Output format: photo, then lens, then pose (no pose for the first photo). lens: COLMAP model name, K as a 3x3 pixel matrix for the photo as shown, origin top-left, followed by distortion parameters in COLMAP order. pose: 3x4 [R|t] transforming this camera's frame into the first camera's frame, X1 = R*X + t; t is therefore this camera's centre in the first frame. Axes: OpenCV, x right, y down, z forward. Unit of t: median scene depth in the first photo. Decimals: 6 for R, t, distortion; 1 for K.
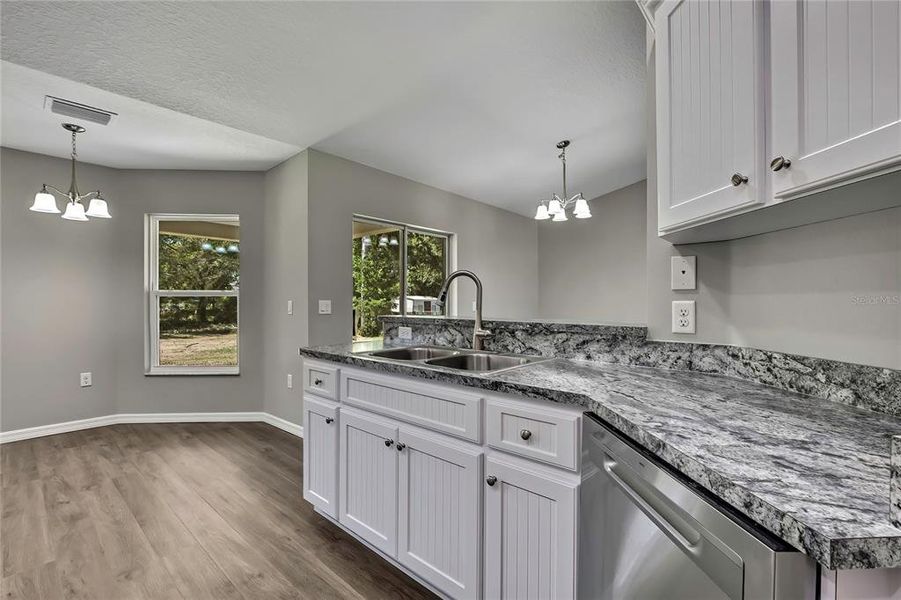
lens RADIAL K [[403.6, 0, 451.9], [0, 403.6, 302.7], [0, 0, 1]] dist [-0.011718, -0.000024]
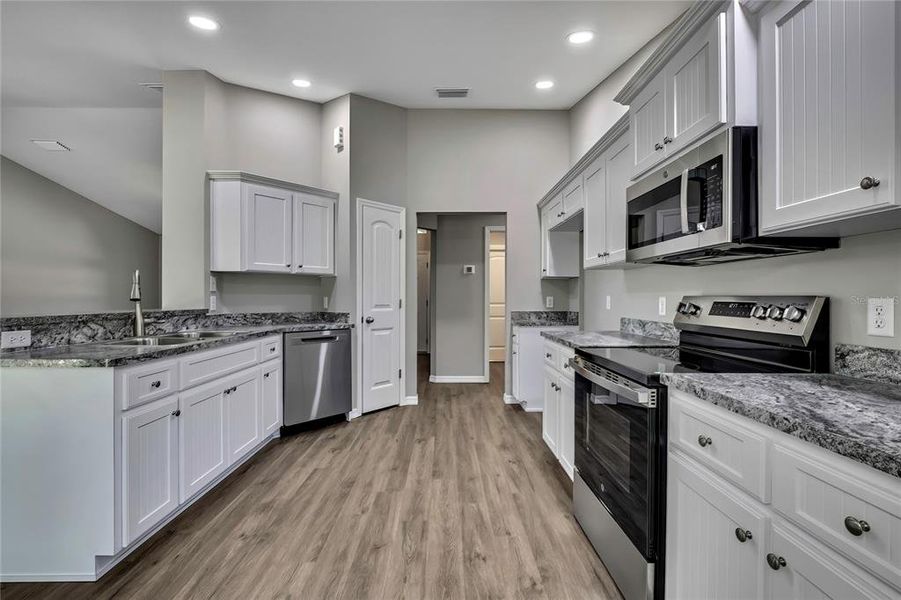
lens RADIAL K [[389.0, 0, 454.5], [0, 389.0, 297.8], [0, 0, 1]] dist [-0.001415, -0.000091]
pose [[-0.685179, -0.003171, 0.728368, -1.472204], [-0.001541, 0.999995, 0.002903, -0.003654], [-0.728373, 0.000867, -0.685180, 1.138512]]
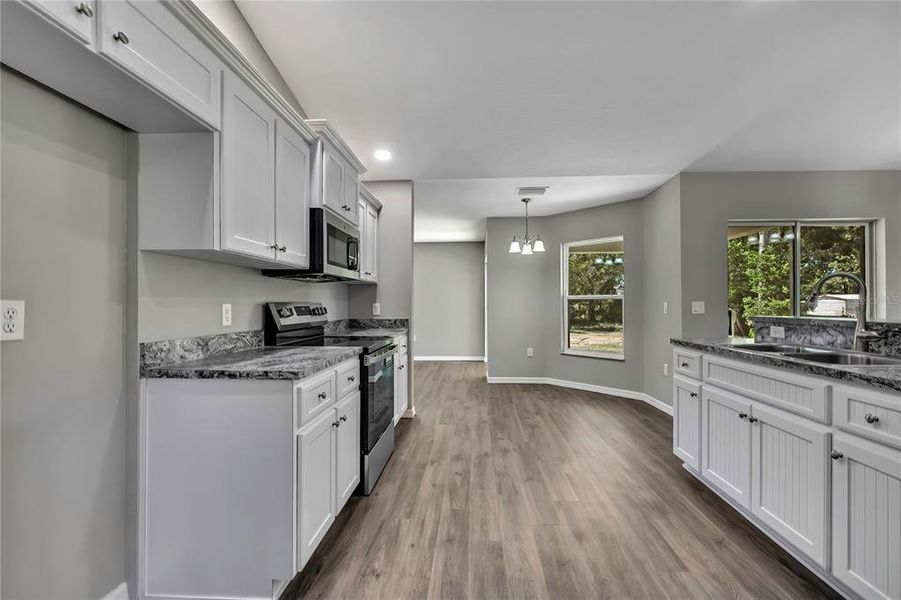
lens RADIAL K [[383.7, 0, 446.6], [0, 383.7, 301.4], [0, 0, 1]] dist [-0.011163, -0.000206]
pose [[0.608773, -0.007700, -0.793307, 0.187612], [0.001834, 0.999964, -0.008299, 0.000289], [0.793342, 0.003597, 0.608765, -0.378271]]
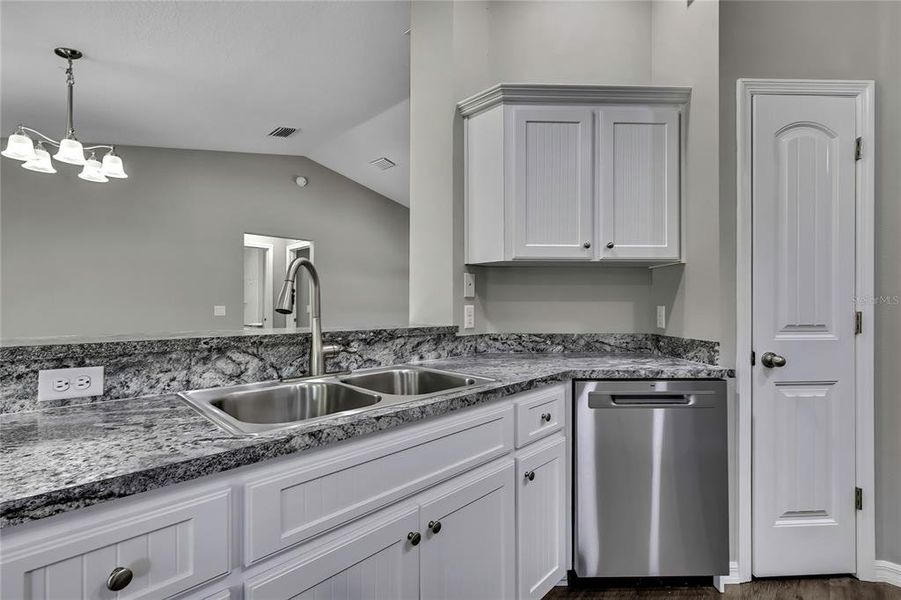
lens RADIAL K [[403.6, 0, 451.9], [0, 403.6, 302.7], [0, 0, 1]] dist [-0.011718, -0.000024]
pose [[0.031305, 0.006910, 0.999486, -0.632864], [0.000212, 0.999976, -0.006920, -0.002673], [-0.999510, 0.000429, 0.031303, 0.767095]]
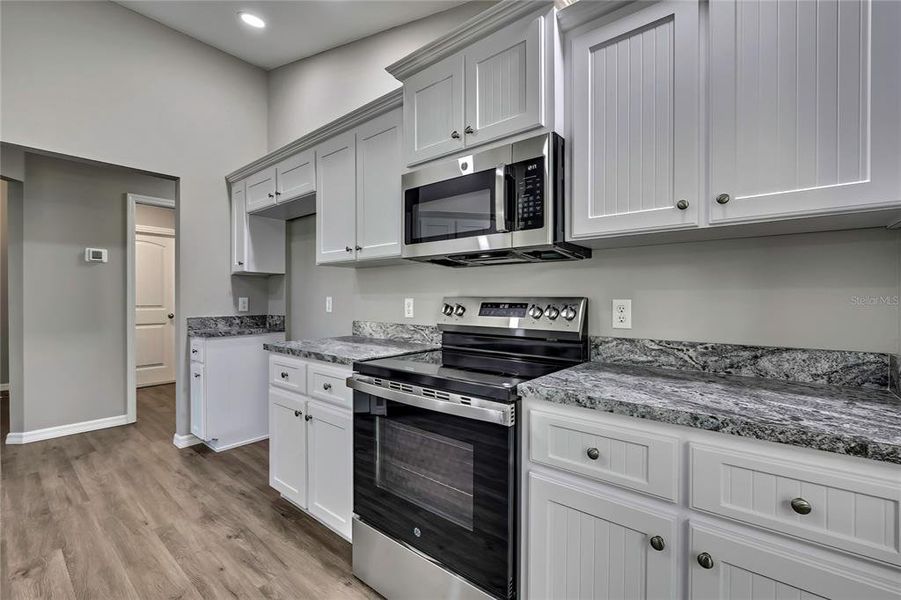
lens RADIAL K [[383.7, 0, 446.6], [0, 383.7, 301.4], [0, 0, 1]] dist [-0.011163, -0.000206]
pose [[-0.999125, -0.003500, -0.041670, -1.080774], [-0.003776, 0.999972, 0.006538, -0.002005], [0.041646, 0.006689, -0.999110, 0.990721]]
